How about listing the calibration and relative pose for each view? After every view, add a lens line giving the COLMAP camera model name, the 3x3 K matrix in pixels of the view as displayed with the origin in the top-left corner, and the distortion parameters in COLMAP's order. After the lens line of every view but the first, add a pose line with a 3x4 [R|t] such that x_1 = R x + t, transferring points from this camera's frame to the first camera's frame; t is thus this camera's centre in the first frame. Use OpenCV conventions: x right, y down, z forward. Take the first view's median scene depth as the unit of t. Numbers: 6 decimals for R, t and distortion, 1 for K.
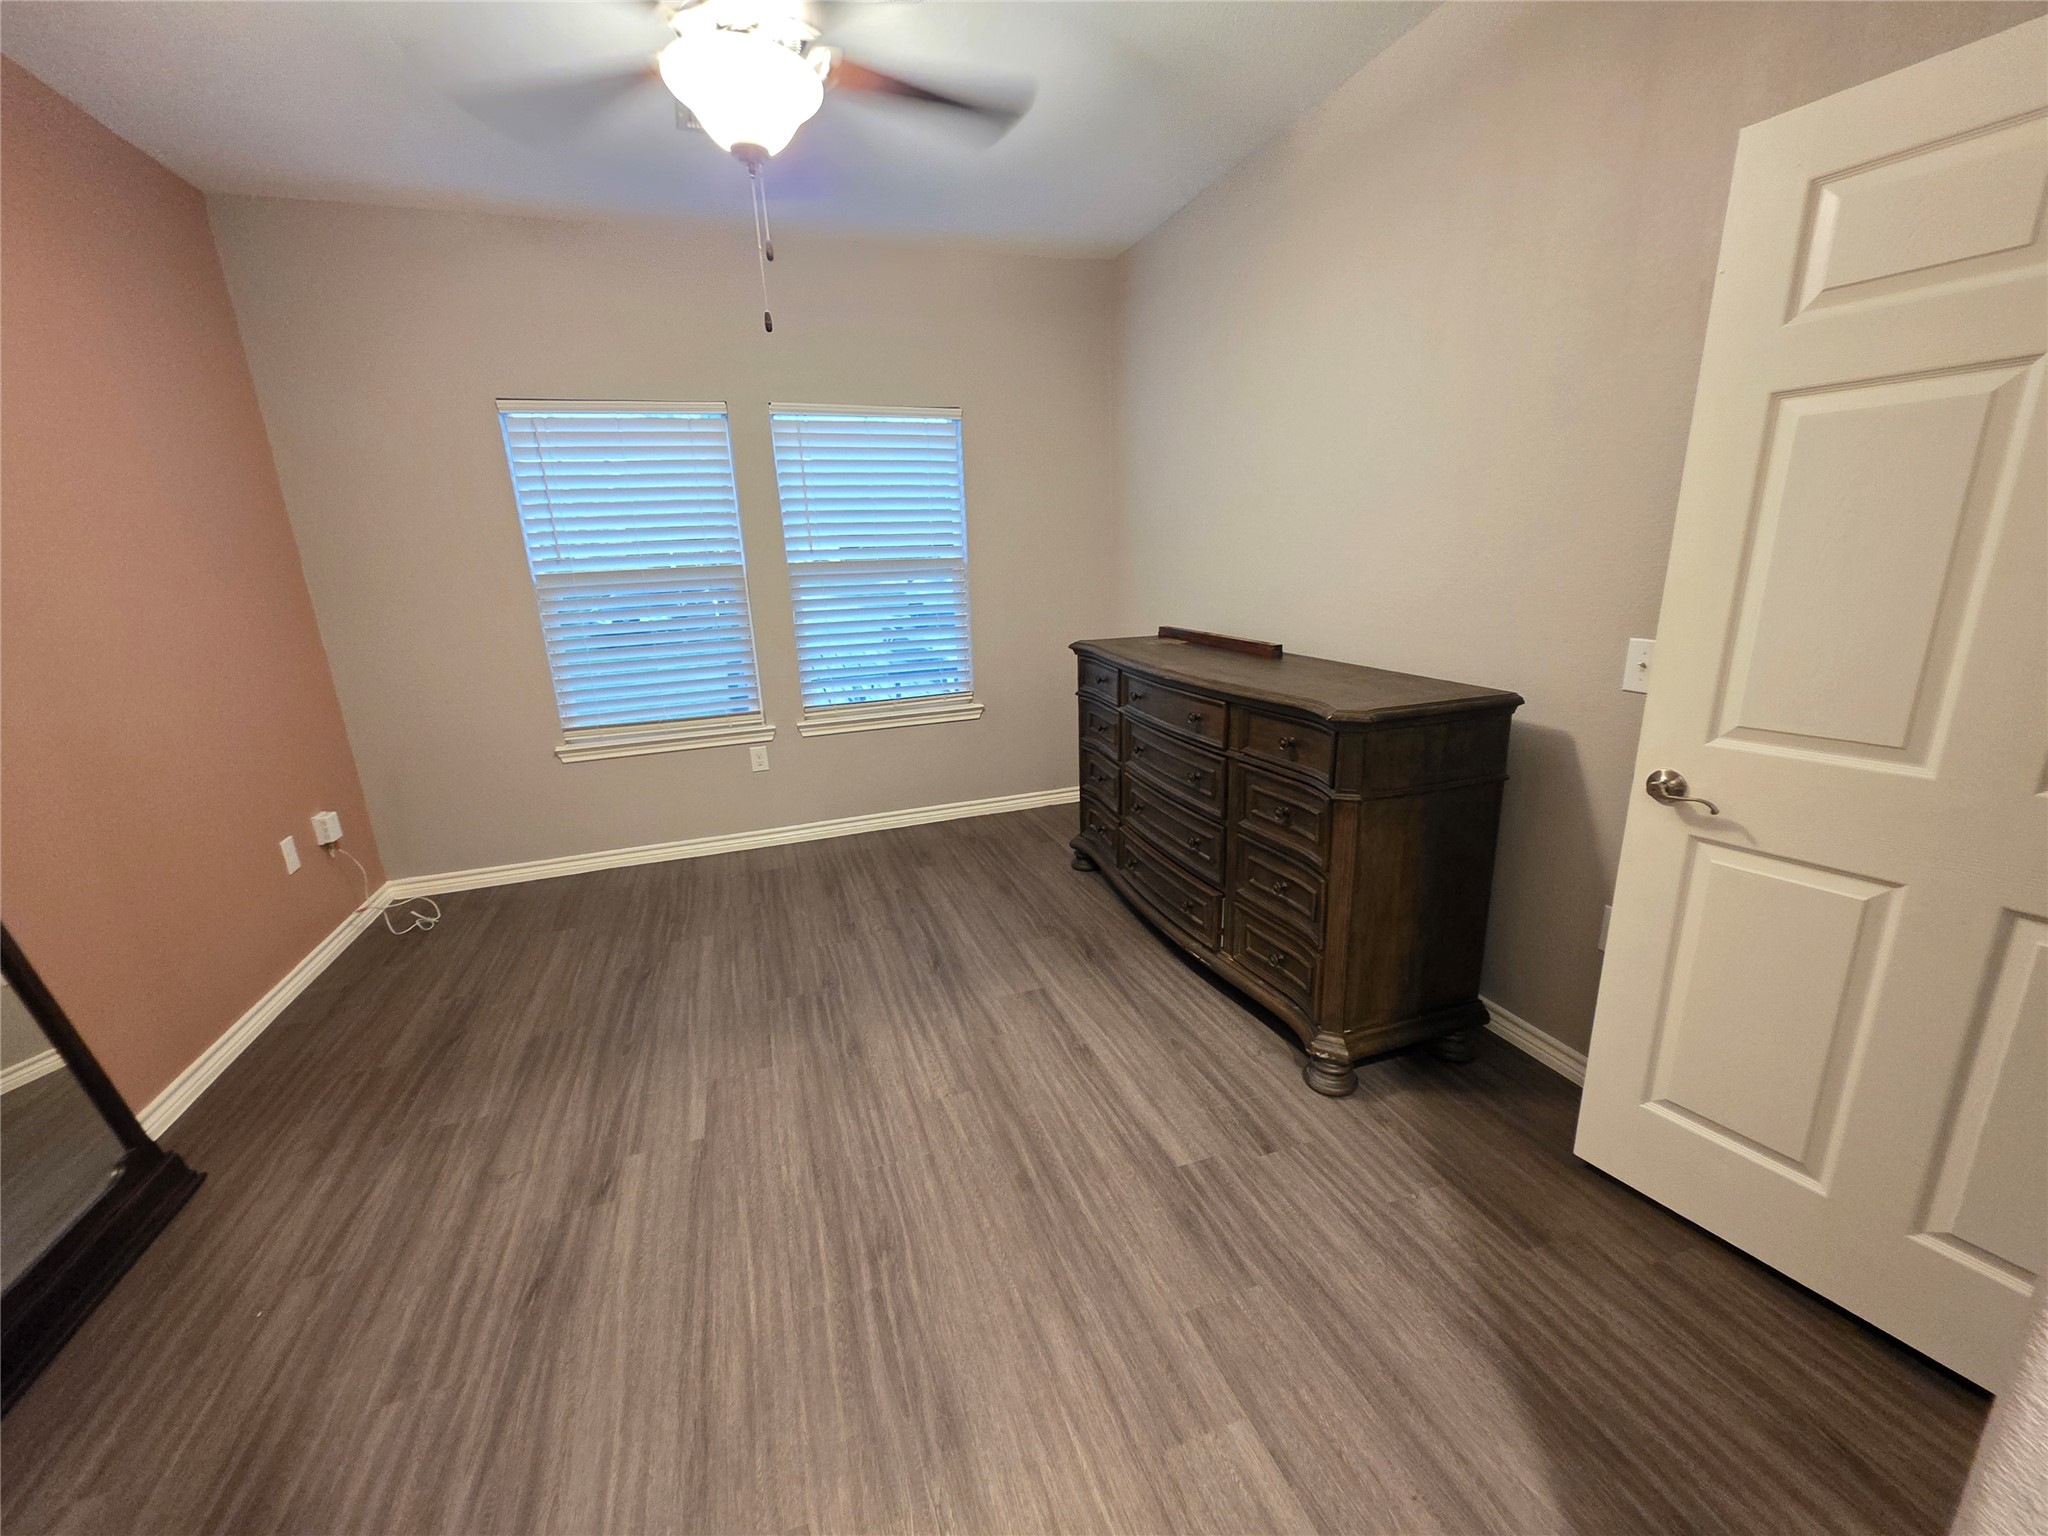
lens RADIAL K [[817.2, 0, 1008.9], [0, 817.2, 775.1], [0, 0, 1]] dist [0.000733, -0.000567]
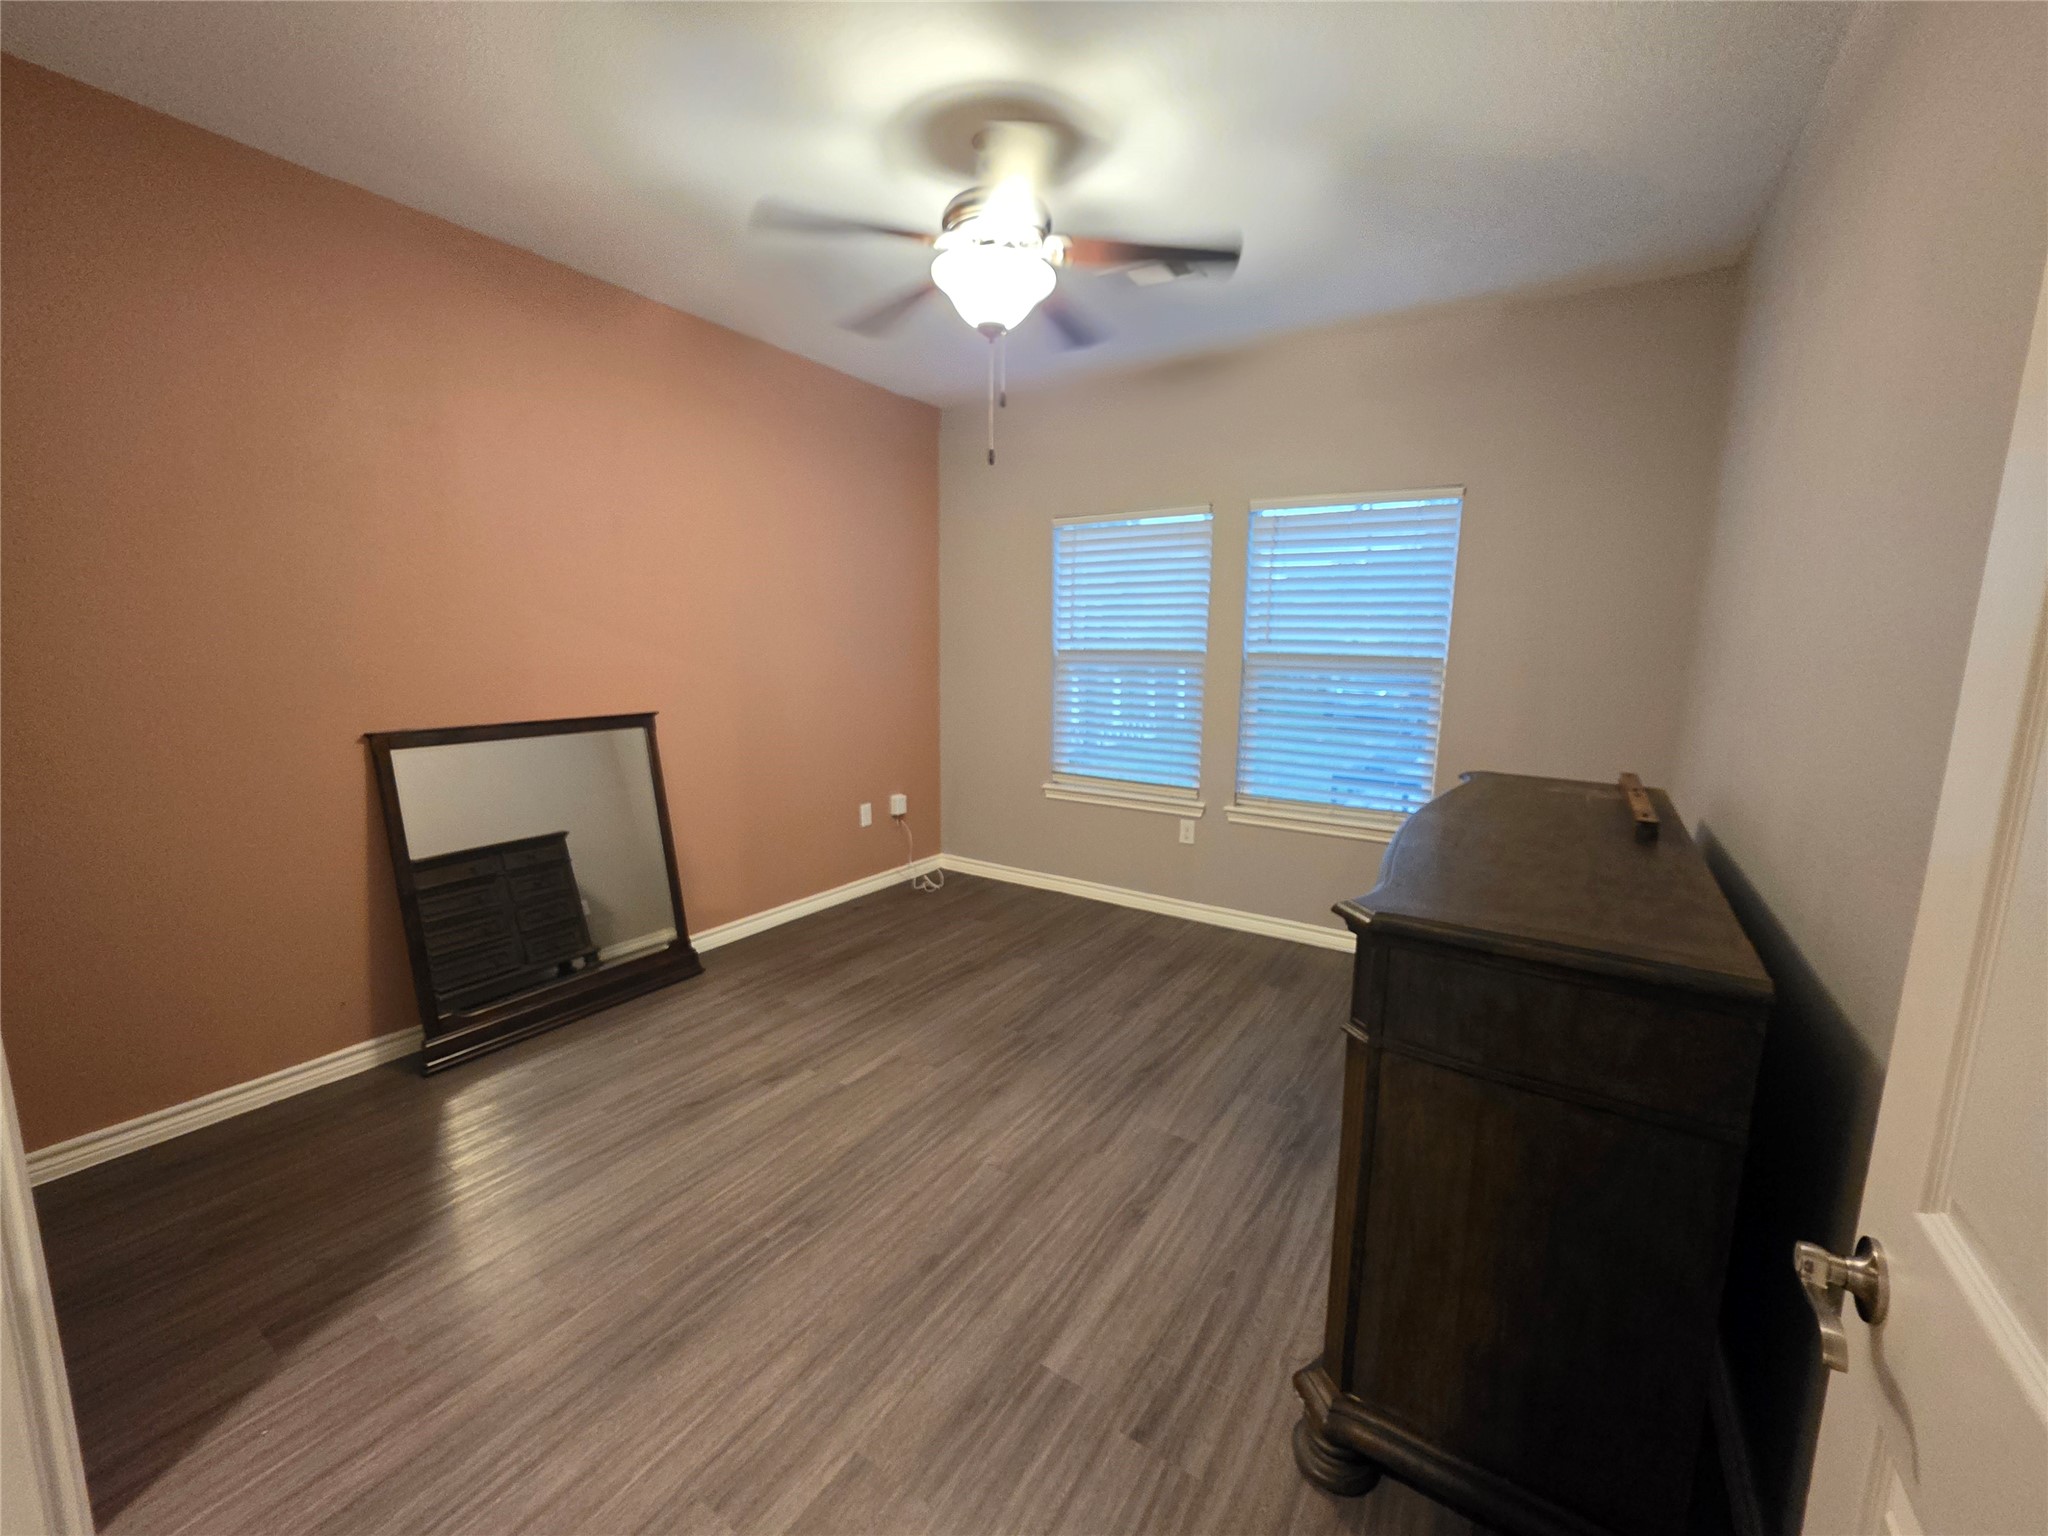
lens RADIAL K [[817.2, 0, 1007.7], [0, 817.2, 761.6], [0, 0, 1]] dist [0.000733, -0.000567]
pose [[0.612112, 0.163465, -0.773691, 0.612199], [-0.248296, 0.968649, 0.008215, -0.104359], [0.750778, 0.187076, 0.633510, 0.262778]]
